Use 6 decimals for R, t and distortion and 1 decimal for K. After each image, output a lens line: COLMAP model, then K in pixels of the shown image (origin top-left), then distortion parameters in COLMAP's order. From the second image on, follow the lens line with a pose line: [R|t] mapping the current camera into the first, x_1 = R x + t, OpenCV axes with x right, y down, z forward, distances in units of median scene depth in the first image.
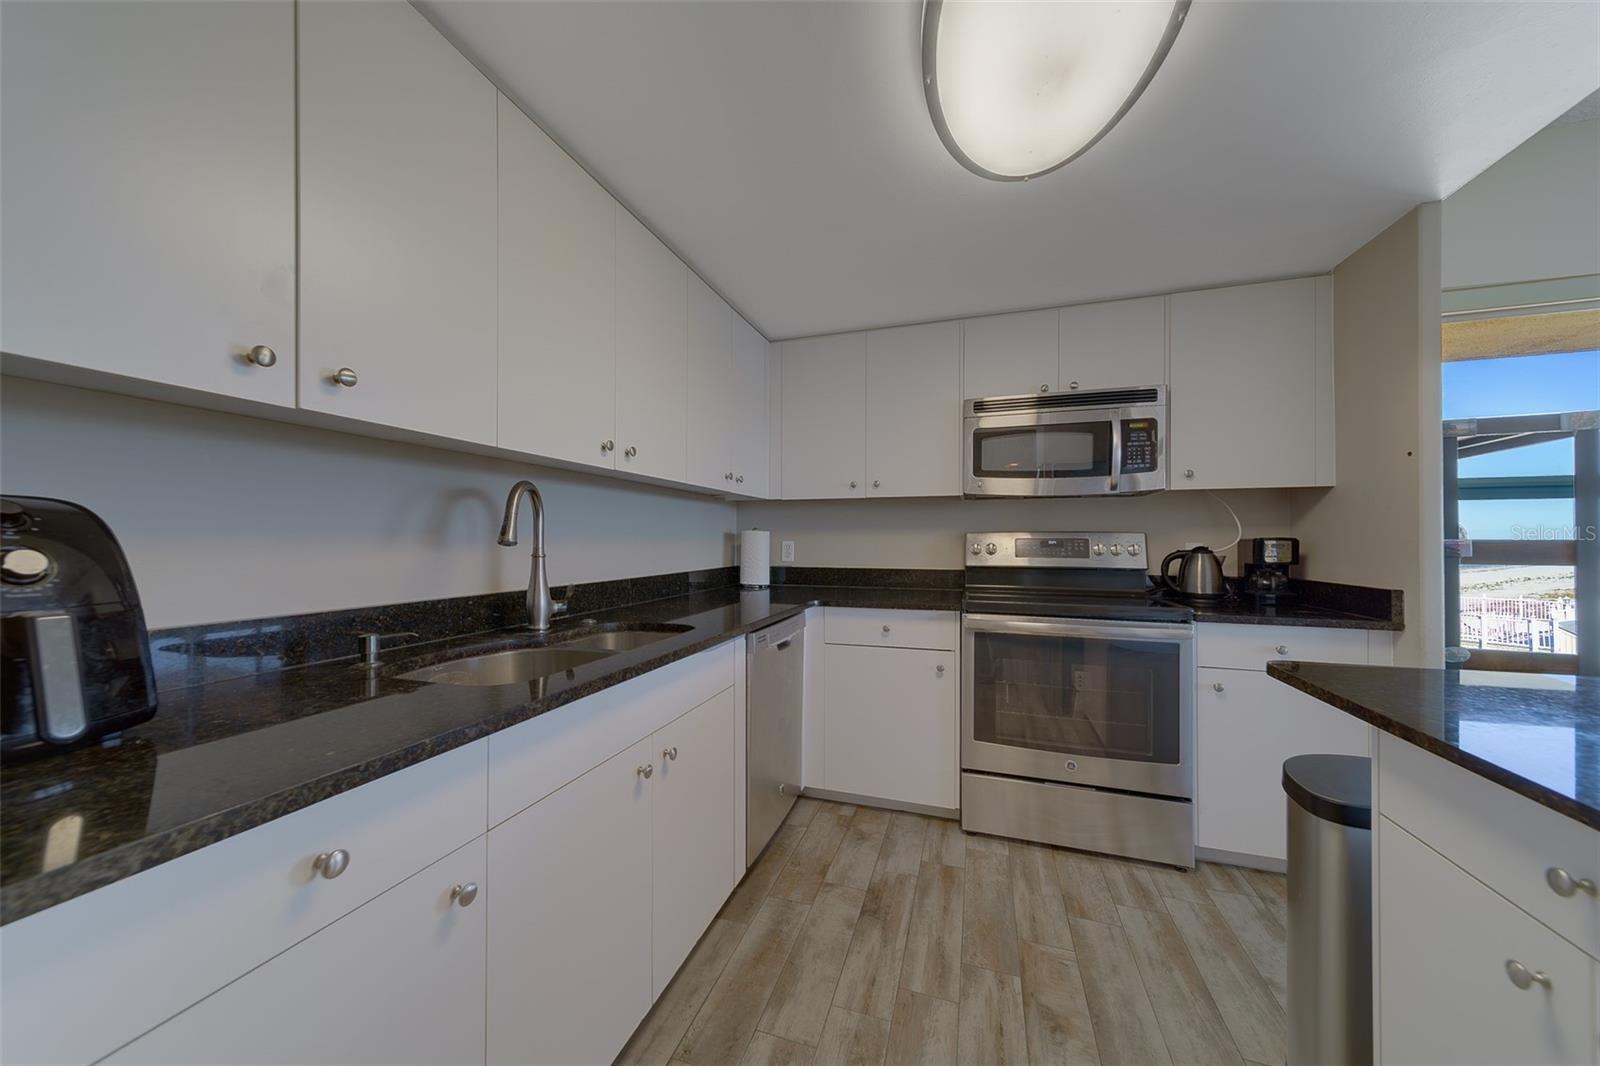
lens RADIAL K [[555.5, 0, 787.9], [0, 555.5, 539.2], [0, 0, 1]] dist [0.009608, -0.000378]
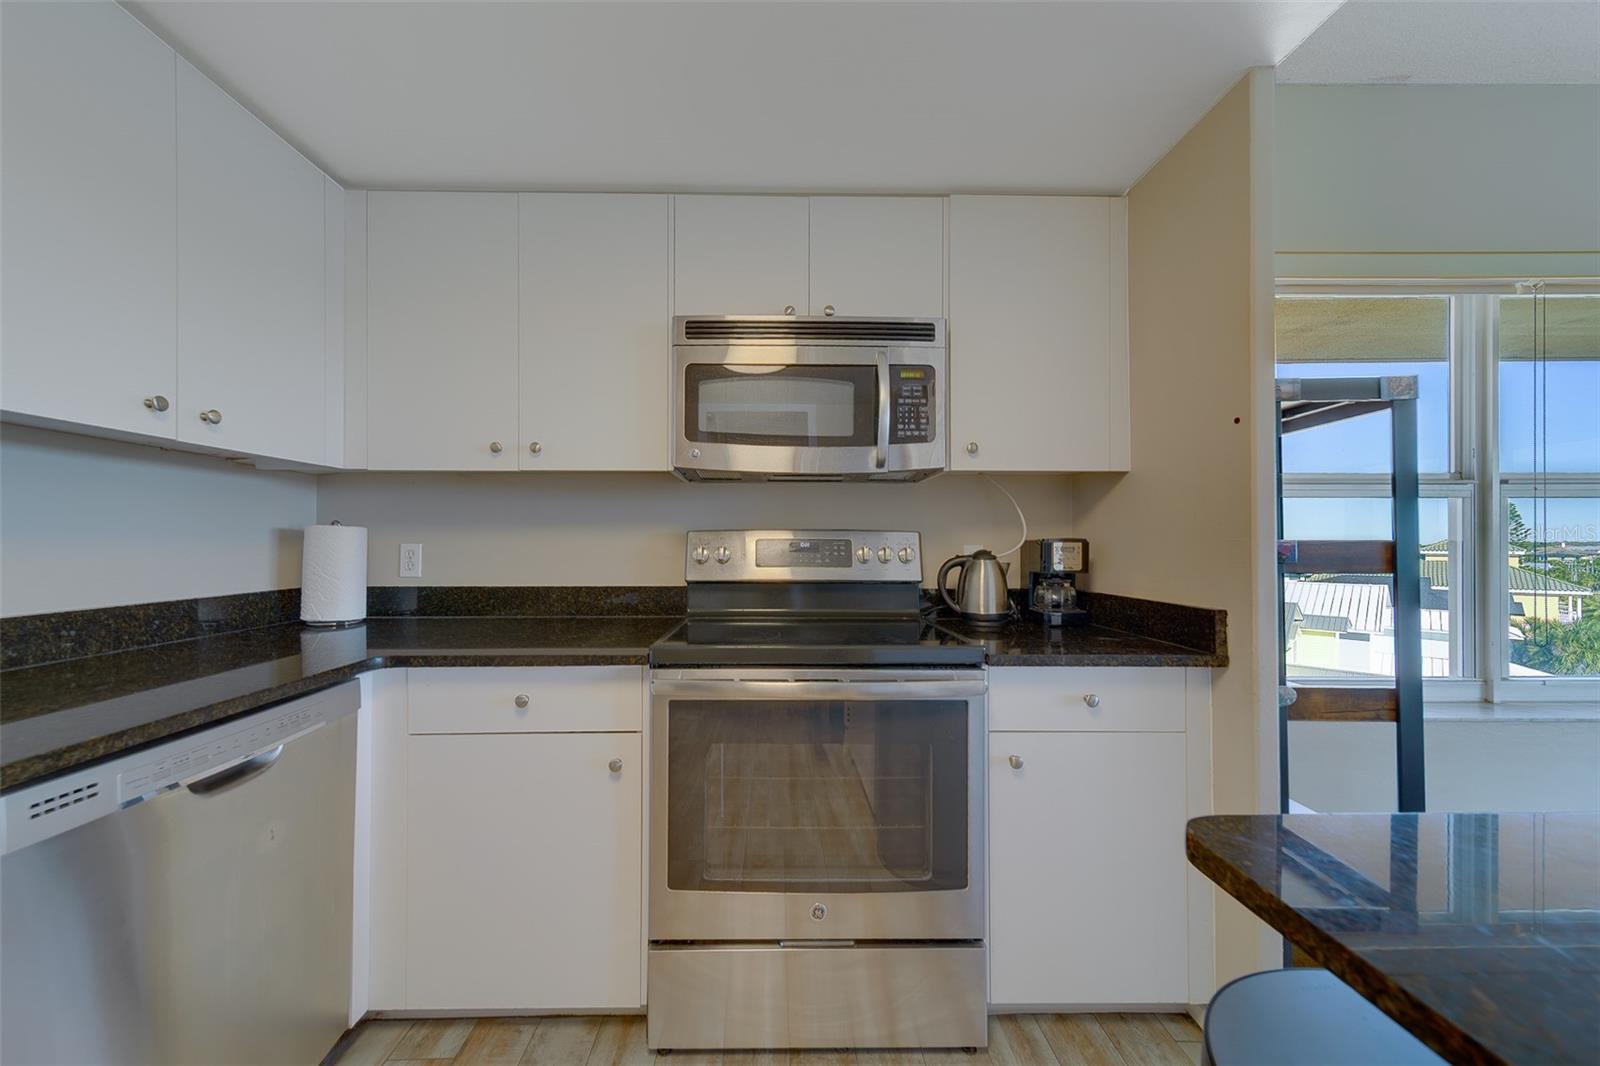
lens RADIAL K [[555.5, 0, 797.2], [0, 555.5, 538.7], [0, 0, 1]] dist [0.009608, -0.000378]
pose [[0.932510, 0.001960, 0.361138, 0.244868], [-0.000320, 0.999989, -0.004601, 0.001578], [-0.361143, 0.004175, 0.932501, 0.404948]]
